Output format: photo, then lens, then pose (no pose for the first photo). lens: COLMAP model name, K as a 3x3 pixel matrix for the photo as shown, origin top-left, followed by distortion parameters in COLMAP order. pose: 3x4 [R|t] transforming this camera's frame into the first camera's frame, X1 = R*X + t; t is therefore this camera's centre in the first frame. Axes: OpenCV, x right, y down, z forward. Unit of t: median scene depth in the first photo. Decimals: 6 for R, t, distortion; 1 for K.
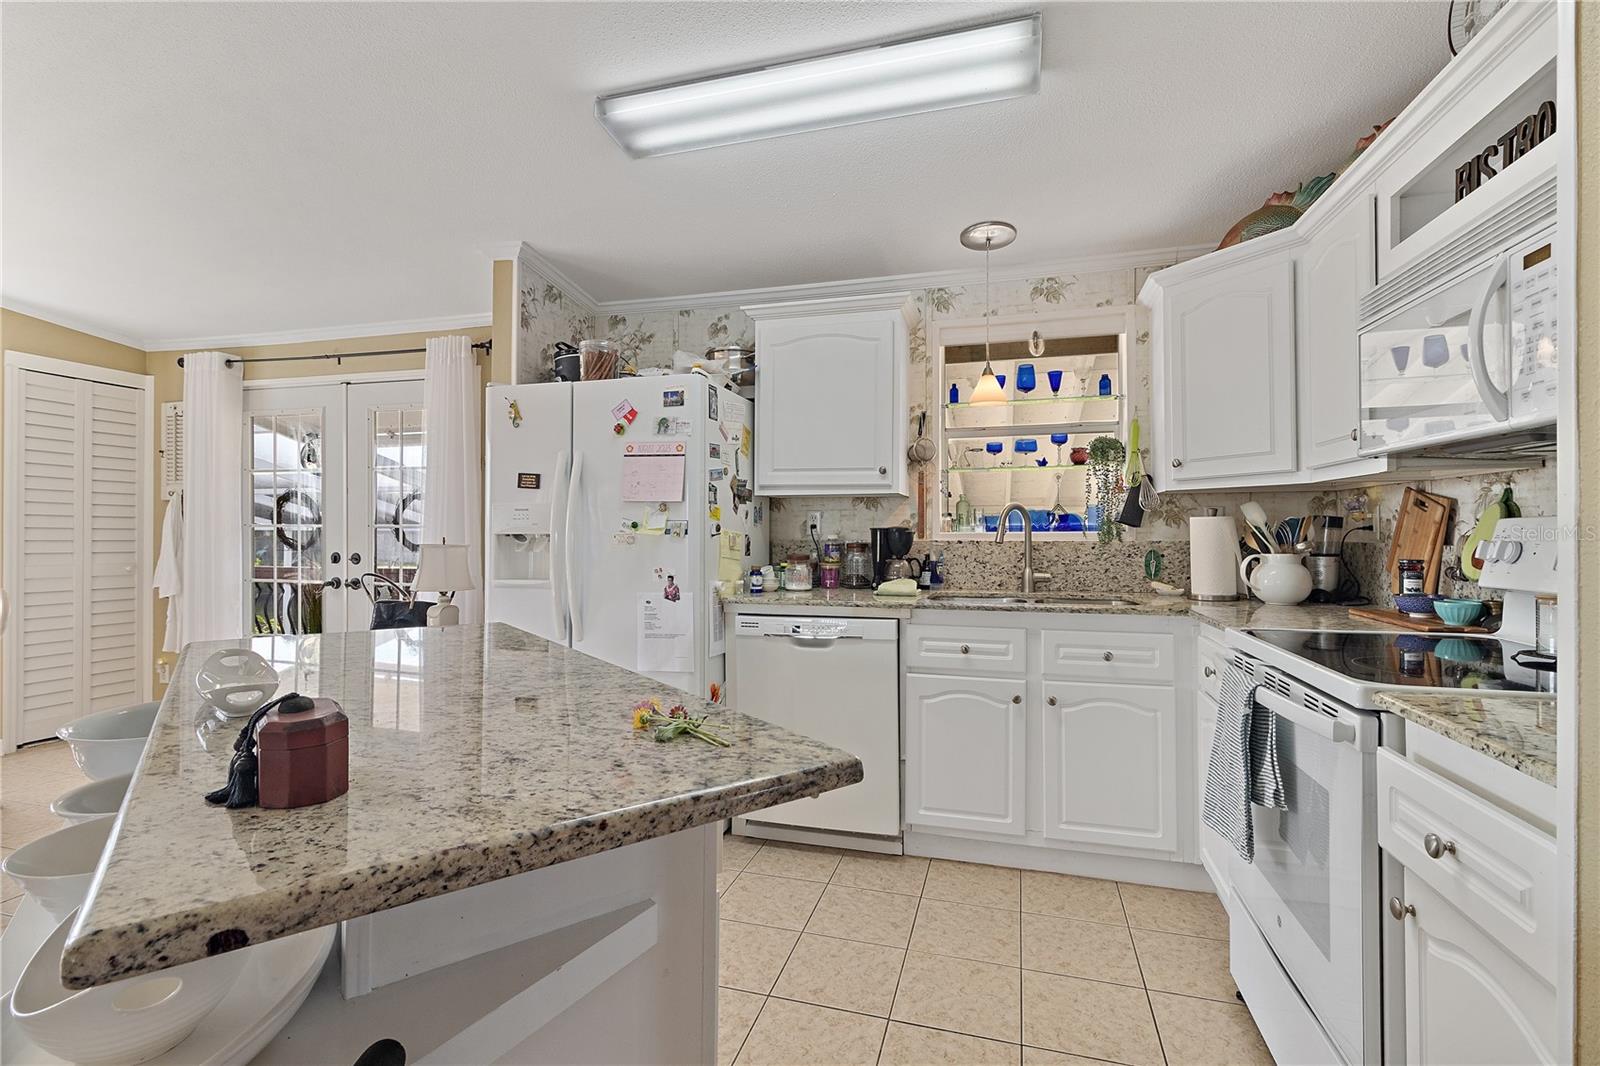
lens RADIAL K [[755.5, 0, 792.0], [0, 755.5, 526.3], [0, 0, 1]] dist [-0.001044, -0.000156]
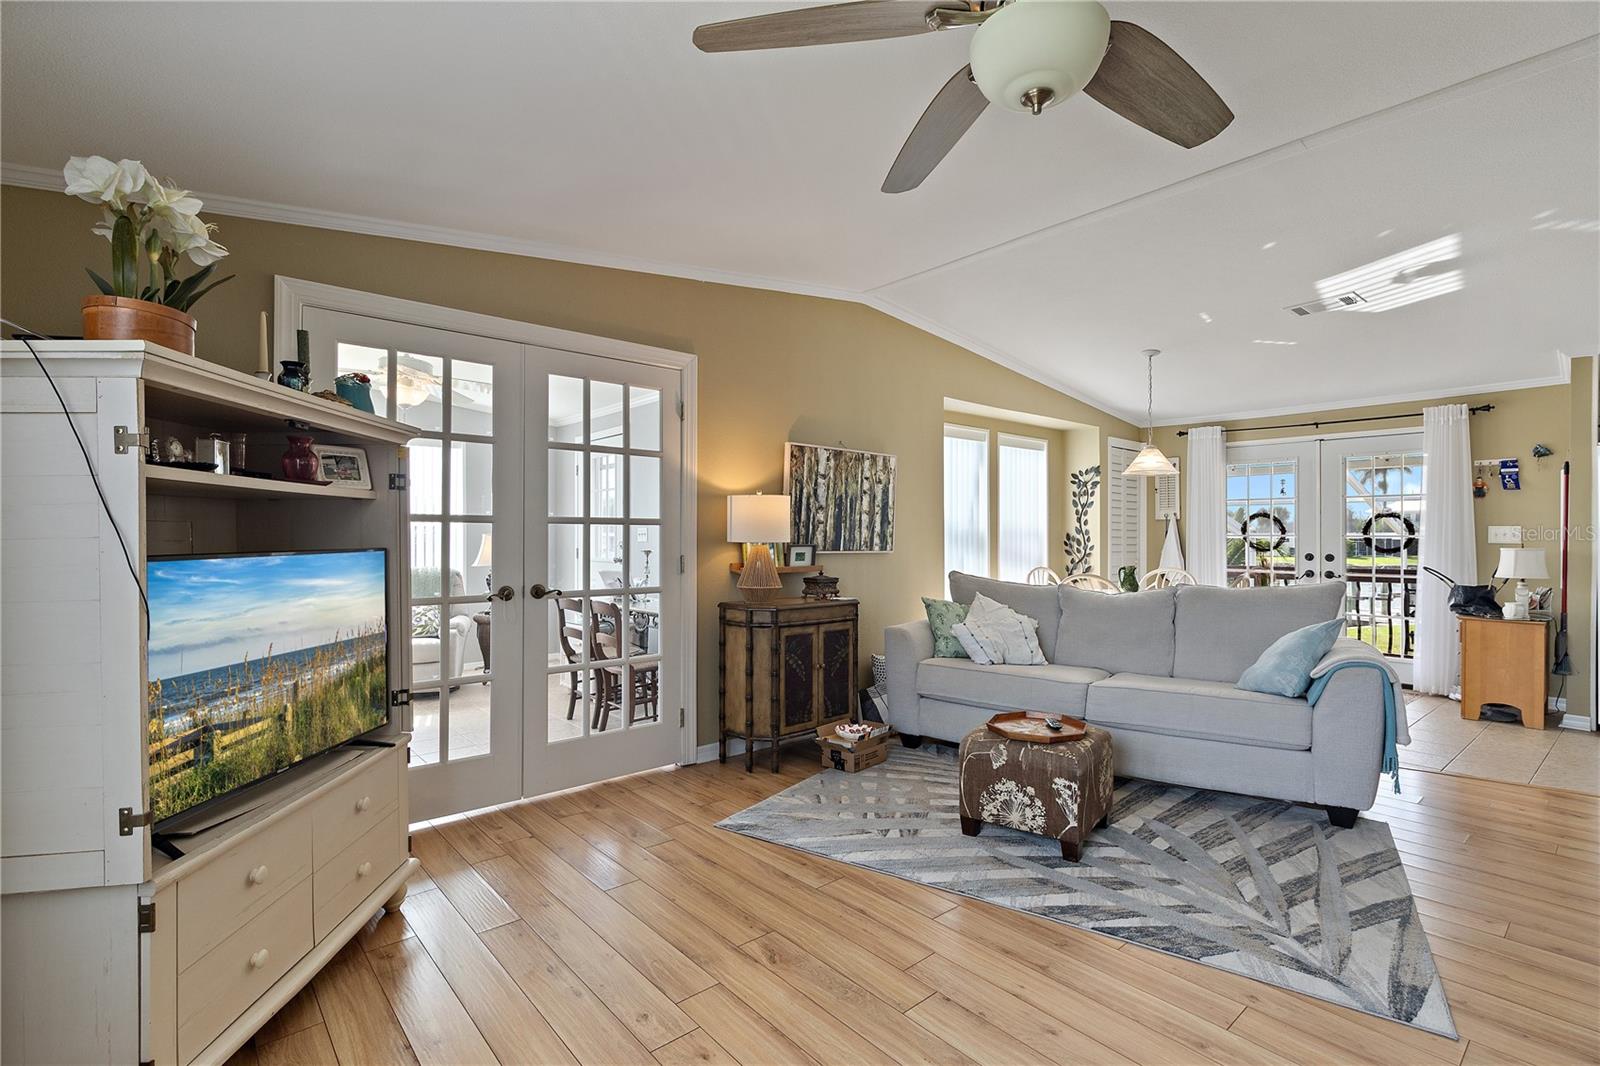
lens RADIAL K [[736.1, 0, 800.0], [0, 736.1, 533.0], [0, 0, 1]] dist [-0.001125, -0.000345]
pose [[0.841459, -0.003684, -0.540309, -0.931799], [0.003915, 0.999992, -0.000721, -0.012400], [0.540307, -0.001509, 0.841467, -1.085037]]
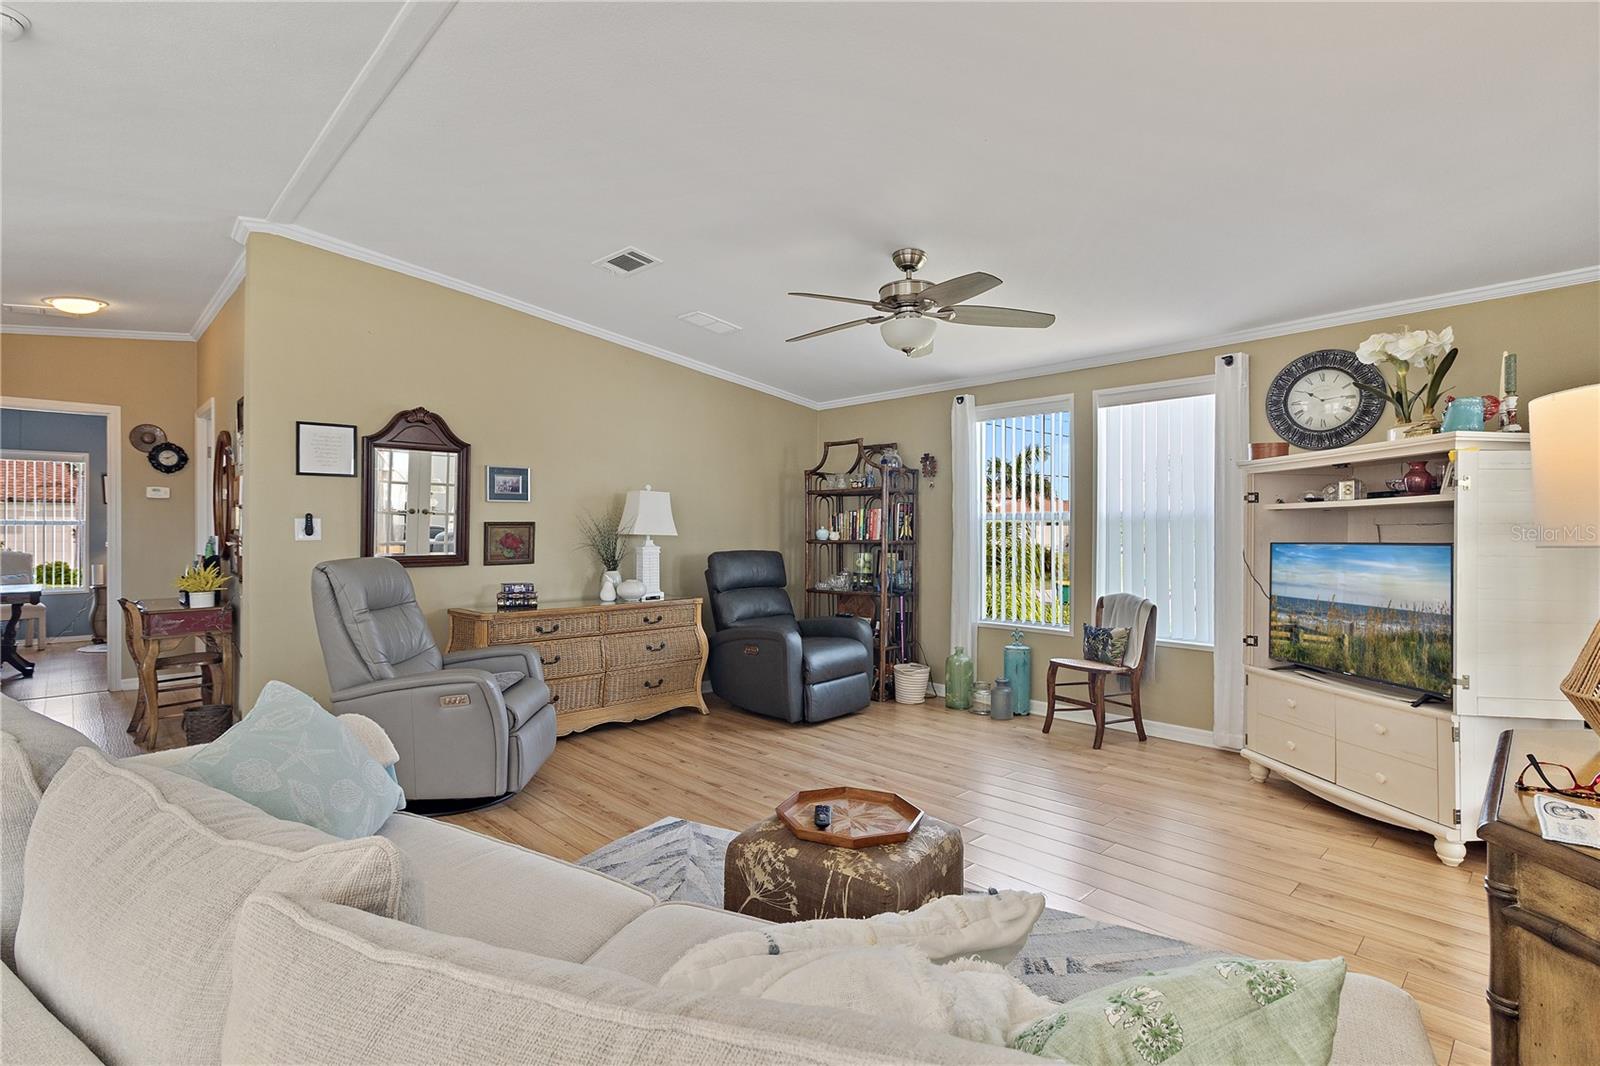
lens RADIAL K [[755.5, 0, 792.0], [0, 755.5, 526.3], [0, 0, 1]] dist [-0.001044, -0.000156]
pose [[-0.869494, 0.007107, 0.493893, -1.471992], [-0.003475, 0.999784, -0.020503, 0.002406], [-0.493932, -0.019543, -0.869281, 0.484684]]
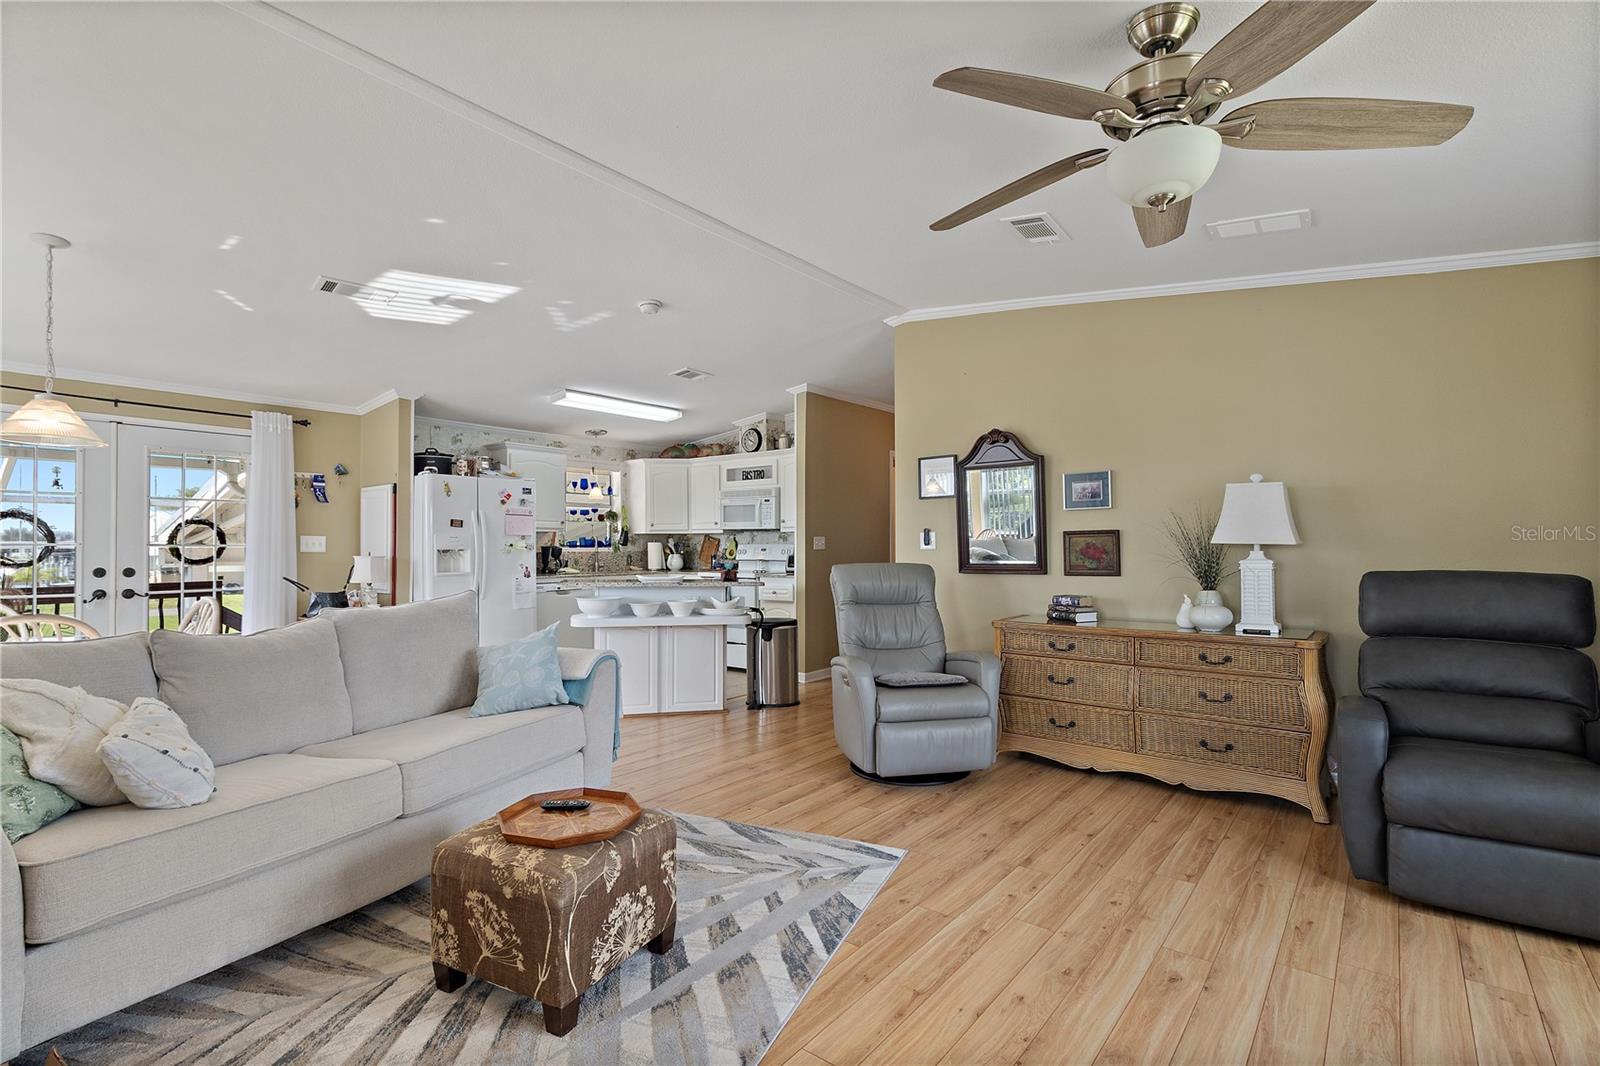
lens RADIAL K [[741.1, 0, 789.4], [0, 741.1, 538.9], [0, 0, 1]] dist [0.002262, 0.000726]
pose [[0.385271, 0.007518, 0.922773, -1.736572], [-0.003911, 0.999971, -0.006514, -0.008331], [-0.922795, -0.001100, 0.385289, -0.558456]]
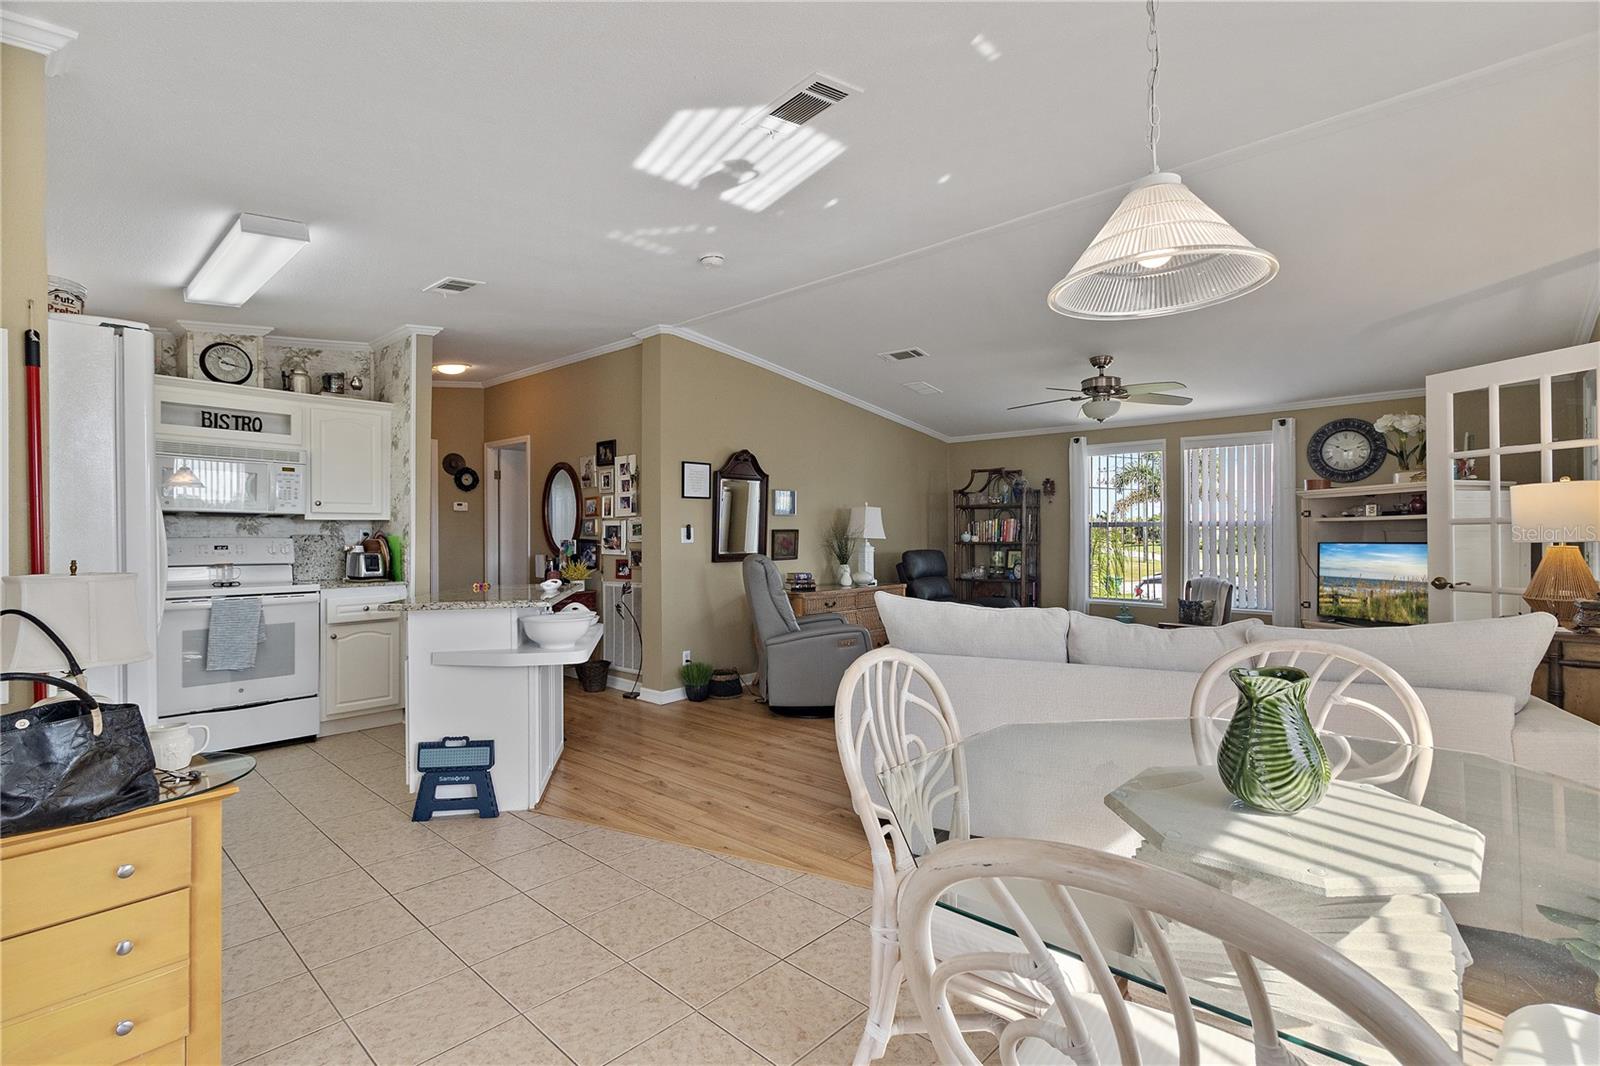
lens RADIAL K [[736.1, 0, 800.0], [0, 736.1, 533.0], [0, 0, 1]] dist [-0.001125, -0.000345]
pose [[-0.902079, 0.006327, 0.431524, -1.165180], [-0.000166, 0.999887, -0.015006, 0.005208], [-0.431570, -0.013608, -0.901977, 1.288865]]
